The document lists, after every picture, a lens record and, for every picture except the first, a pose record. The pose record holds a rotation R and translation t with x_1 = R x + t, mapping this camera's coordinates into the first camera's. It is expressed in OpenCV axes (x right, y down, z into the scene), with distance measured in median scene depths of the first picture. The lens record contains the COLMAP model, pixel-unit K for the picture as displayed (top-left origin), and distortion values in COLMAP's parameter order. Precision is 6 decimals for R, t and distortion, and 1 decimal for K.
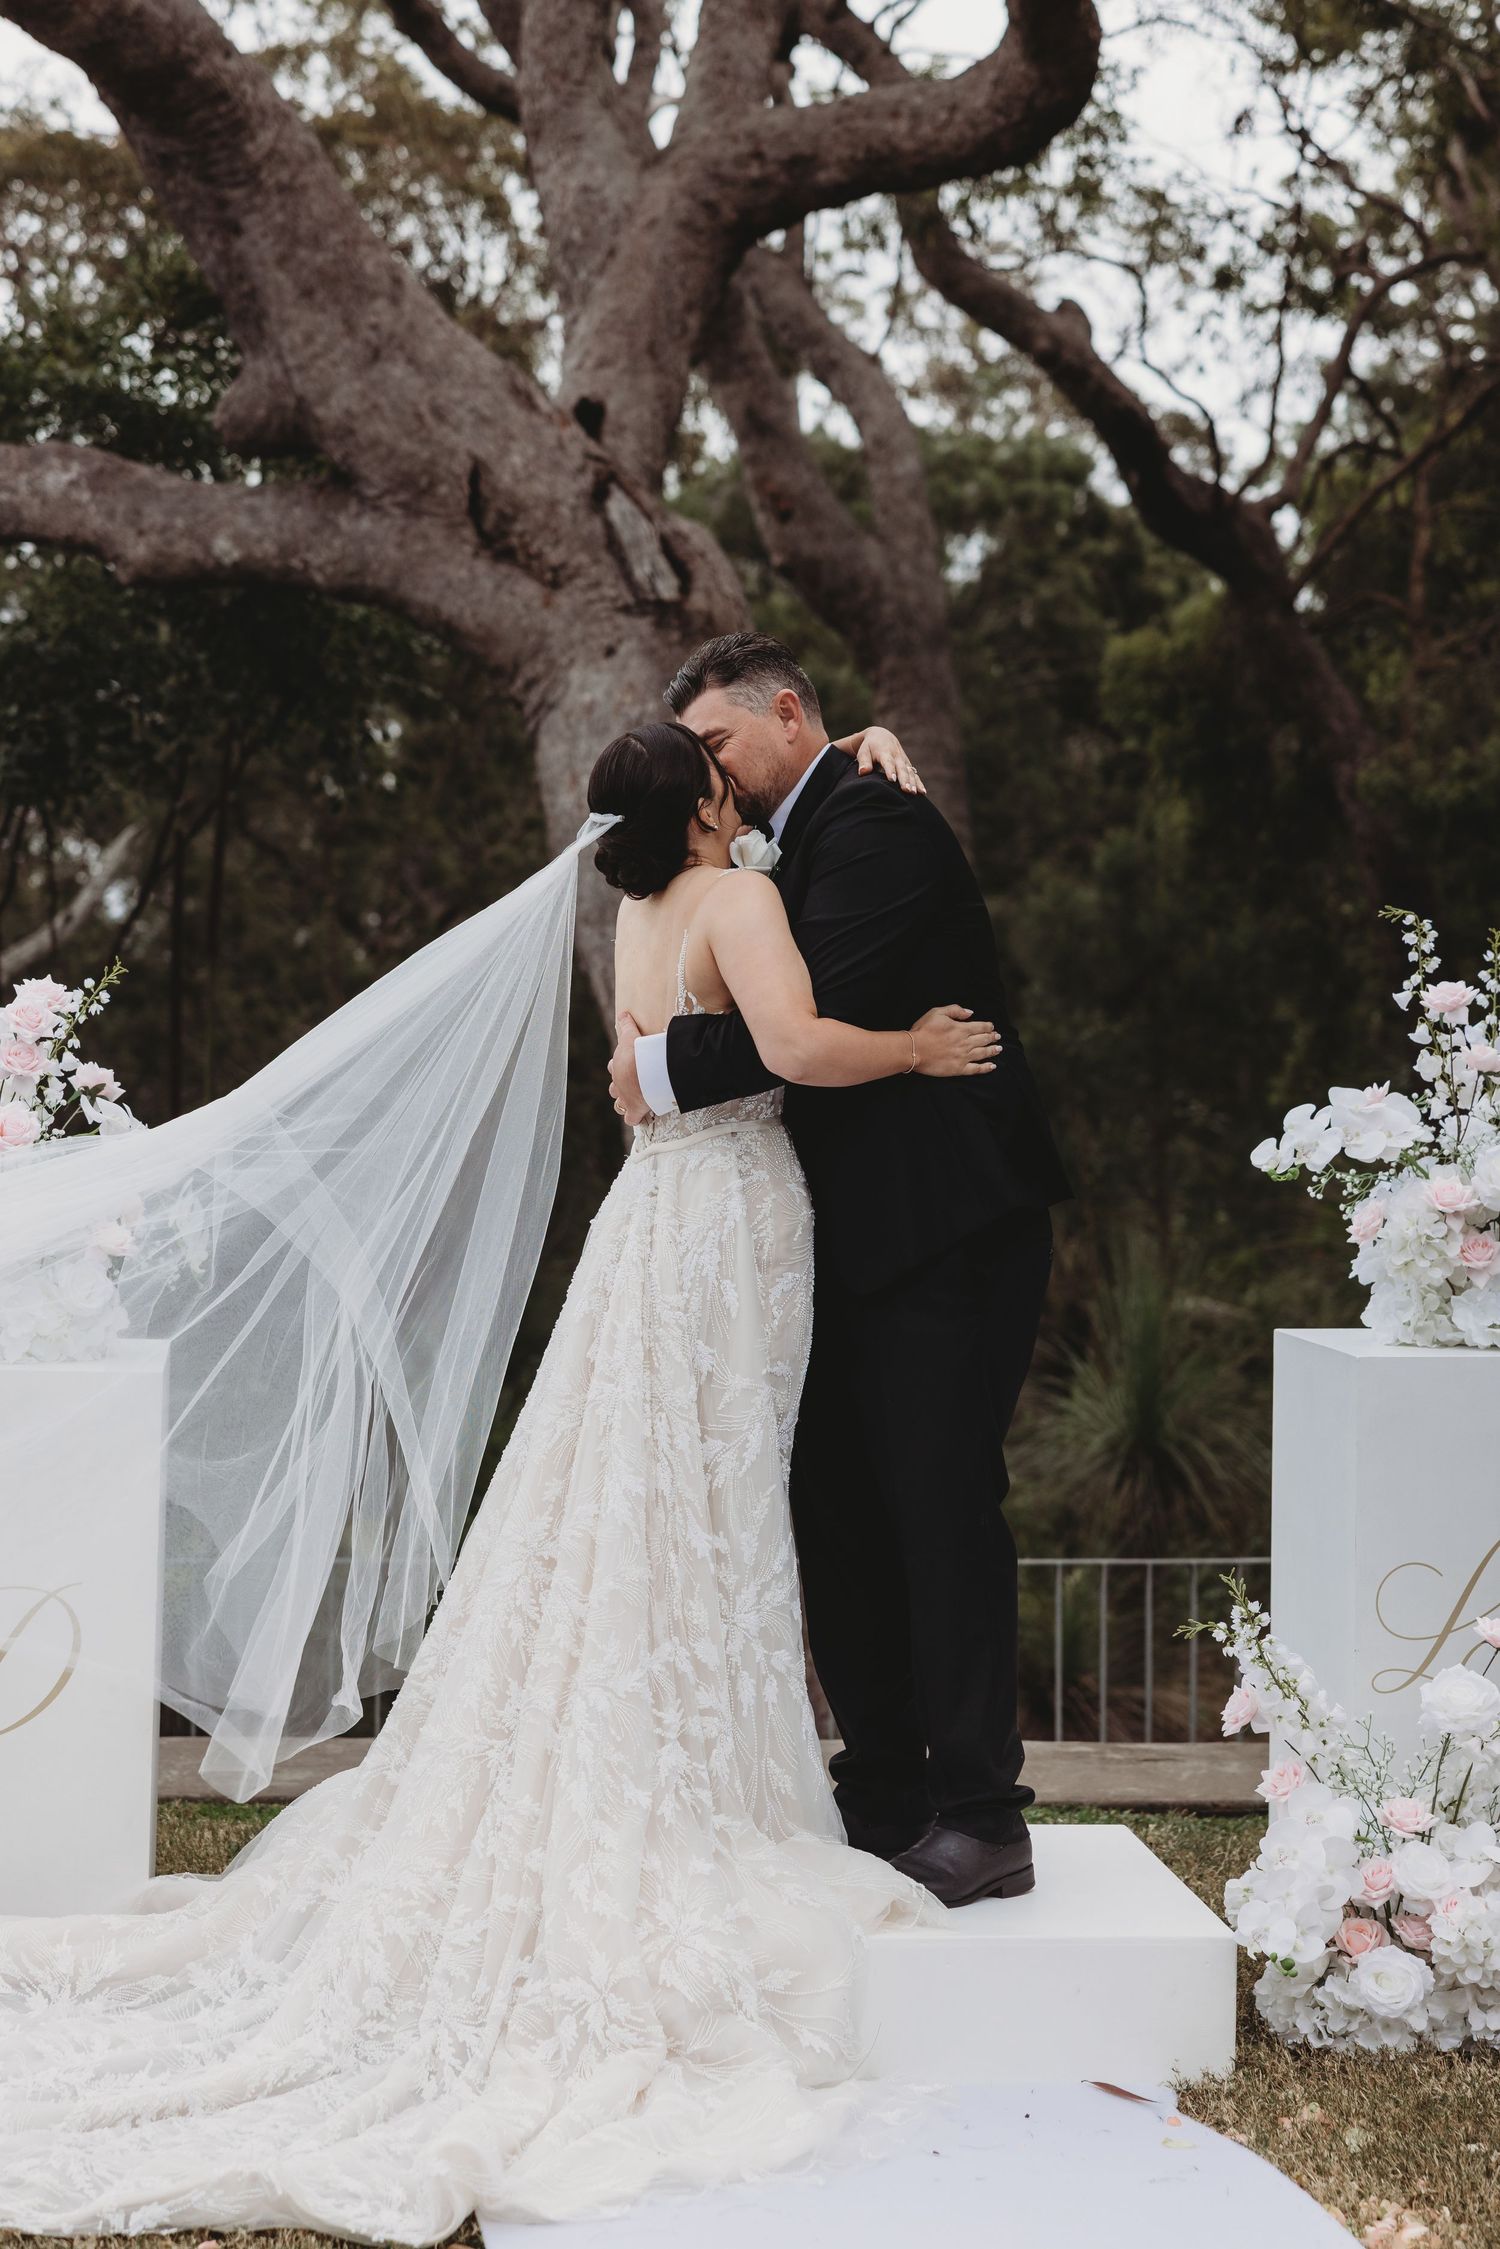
lens RADIAL K [[6529.7, 0, 750.0], [0, 6529.7, 1124.5], [0, 0, 1]] dist [0.042976, 1.092381]
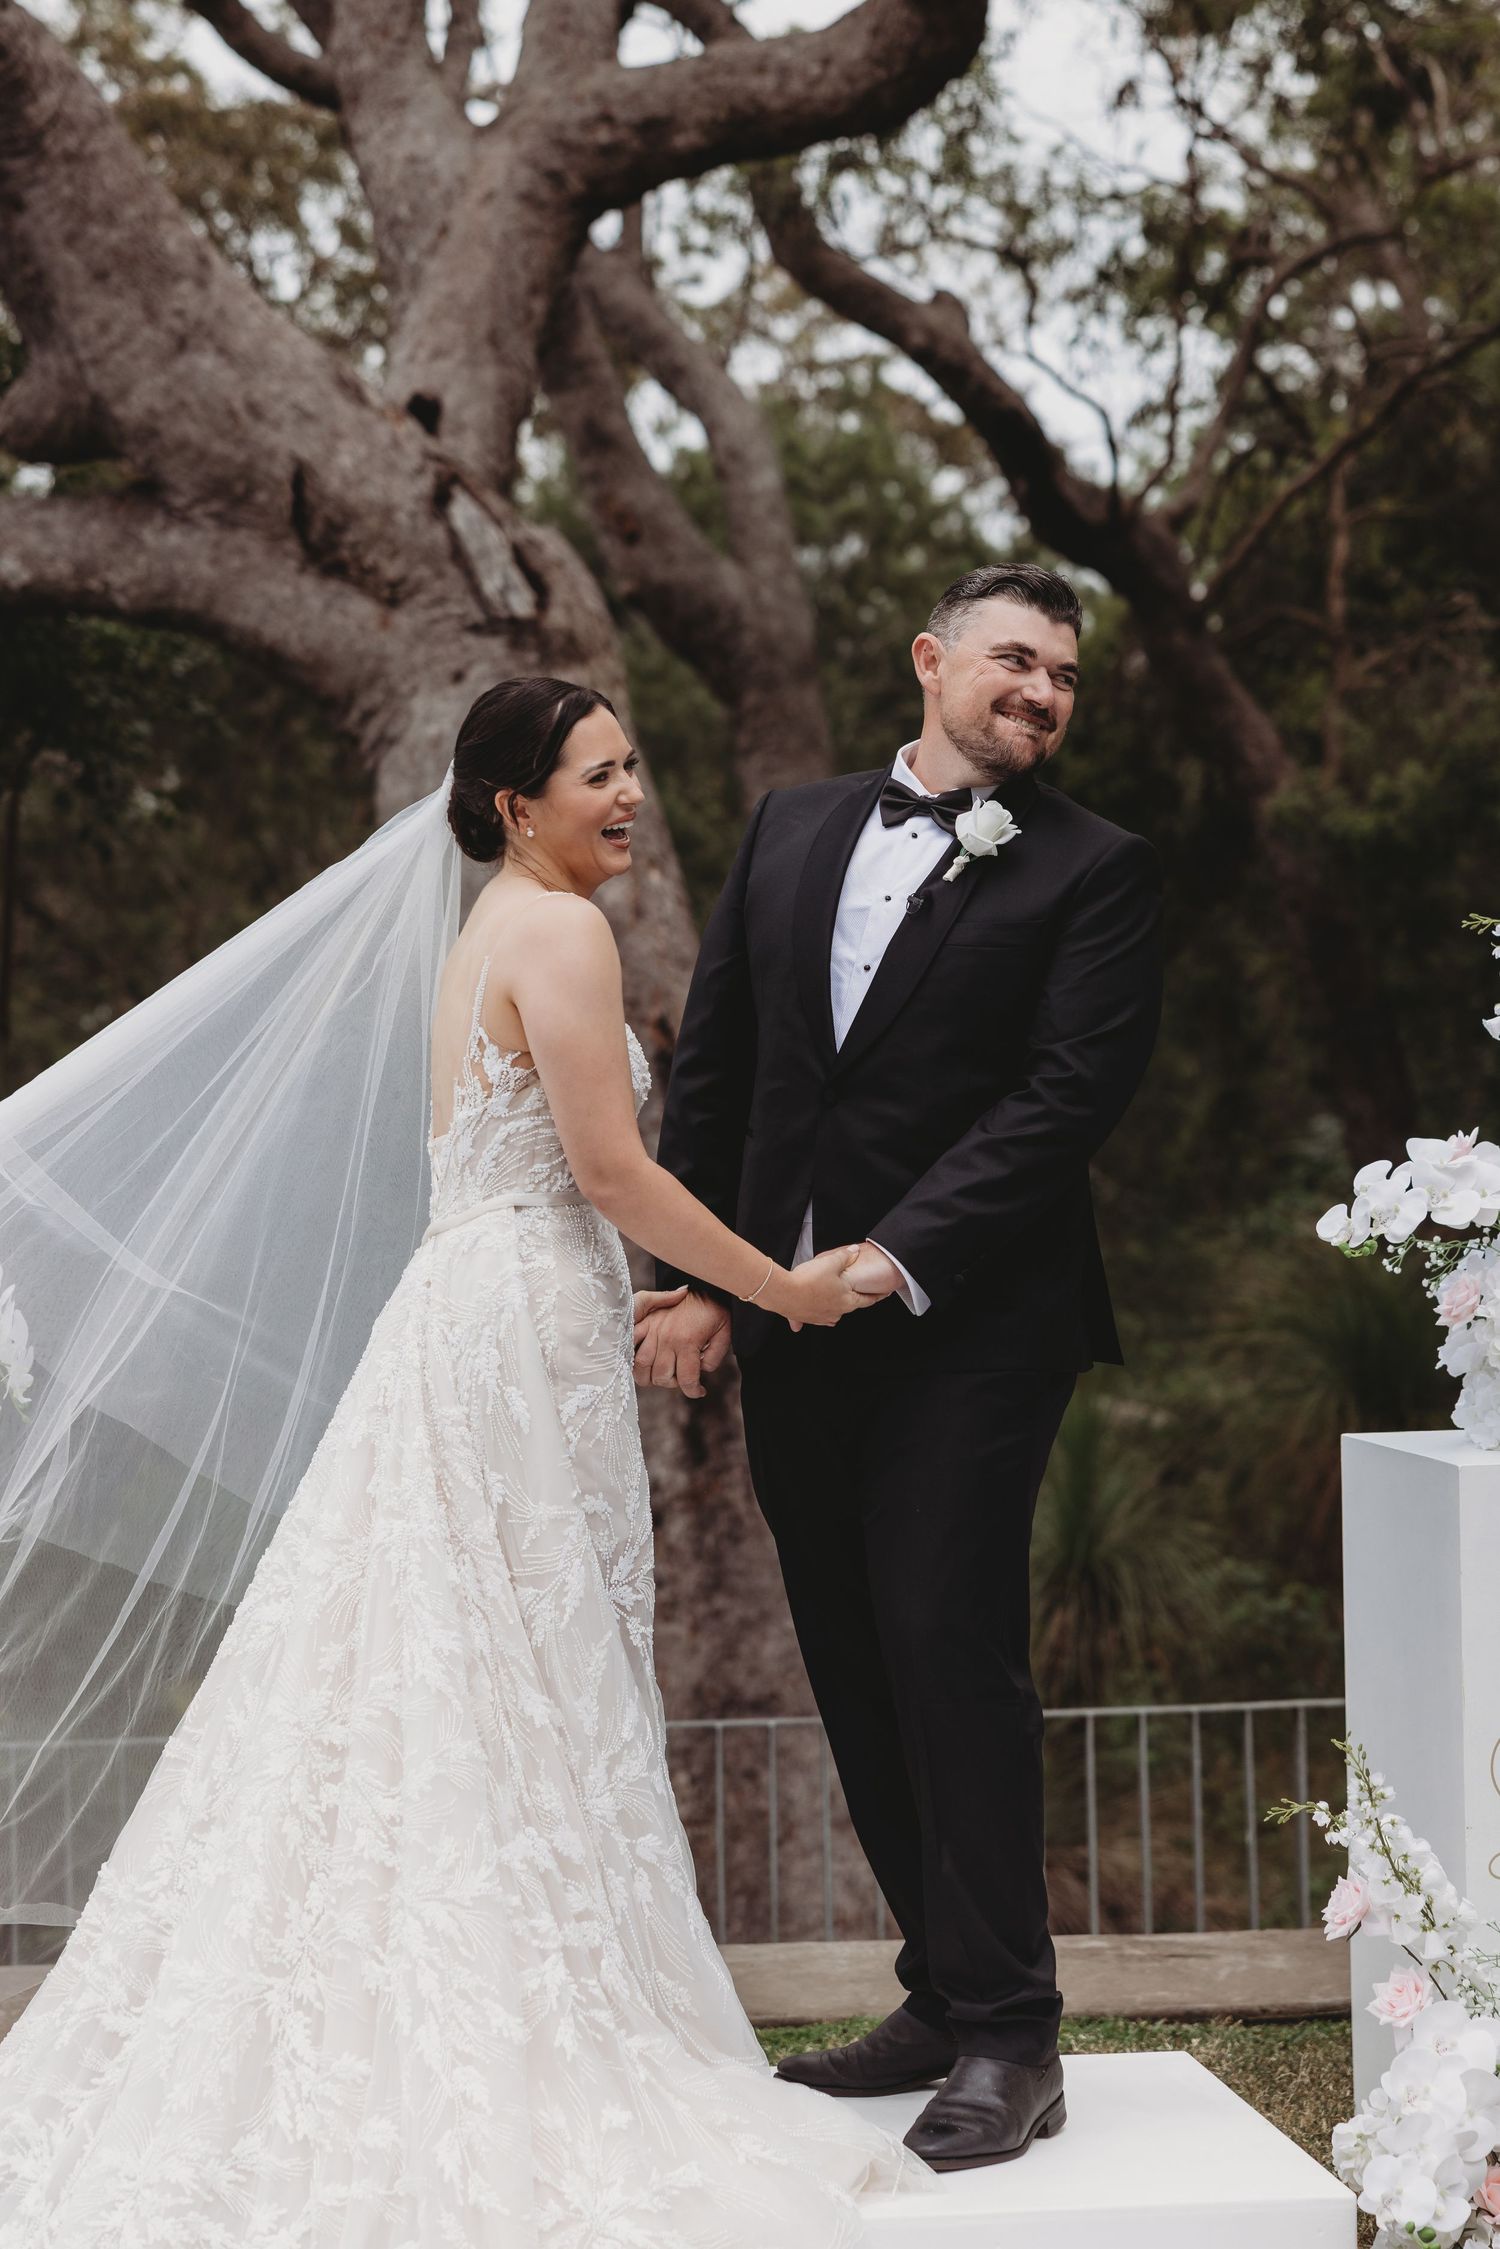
lens RADIAL K [[6686.3, 0, 816.6], [0, 6686.3, 1005.6], [0, 0, 1]] dist [0.076765, 0.852795]
pose [[0.998740, -0.023509, 0.044333, -0.014129], [0.024985, 0.999142, -0.033030, 0.002382], [-0.043519, 0.034096, 0.998471, 0.103953]]
